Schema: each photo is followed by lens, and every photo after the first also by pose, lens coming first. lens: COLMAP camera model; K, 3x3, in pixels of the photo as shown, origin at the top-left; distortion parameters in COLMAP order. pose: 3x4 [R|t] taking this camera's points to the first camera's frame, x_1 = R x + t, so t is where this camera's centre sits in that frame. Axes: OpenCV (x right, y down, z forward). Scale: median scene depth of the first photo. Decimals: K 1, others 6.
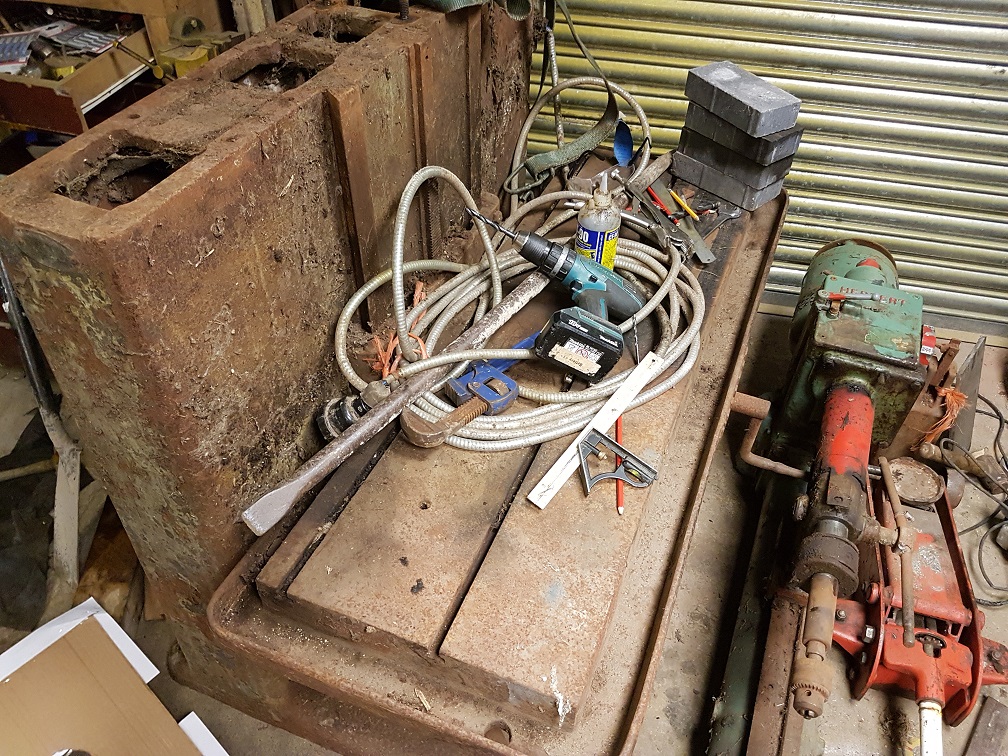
lens RADIAL K [[790.5, 0, 502.9], [0, 790.5, 386.2], [0, 0, 1]] dist [0.087148, -0.102537]
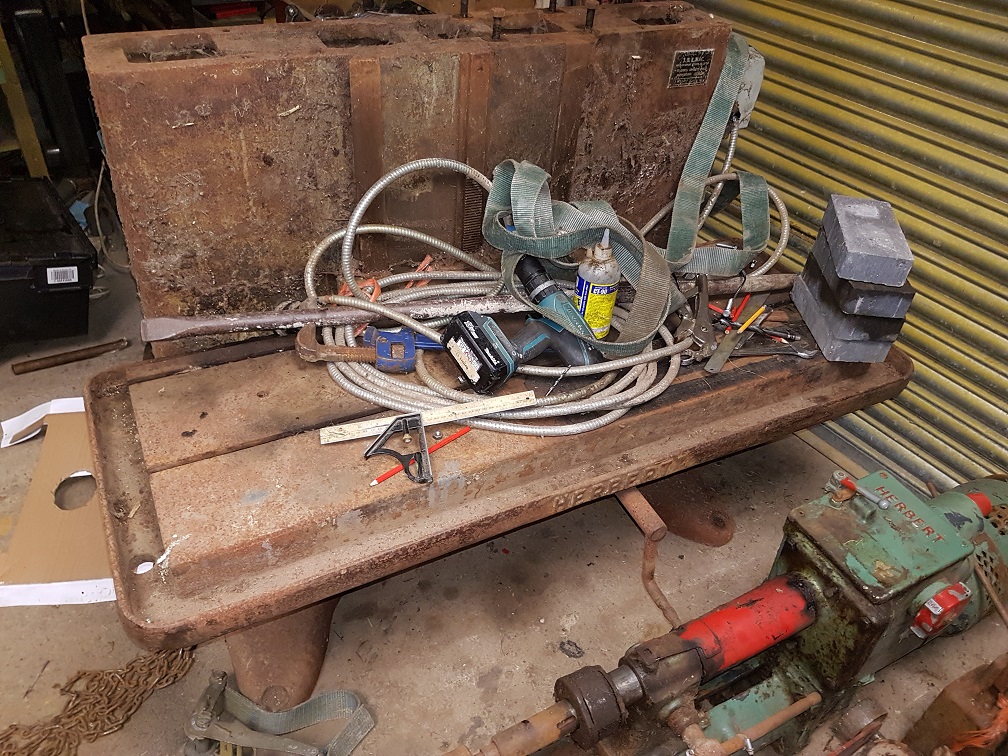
lens RADIAL K [[790.5, 0, 520.8], [0, 790.5, 367.8], [0, 0, 1]] dist [0.087148, -0.102537]
pose [[0.747725, 0.425881, -0.509444, 0.550544], [-0.493642, 0.869661, 0.002480, -0.052611], [0.444100, 0.249629, 0.860500, 0.110494]]
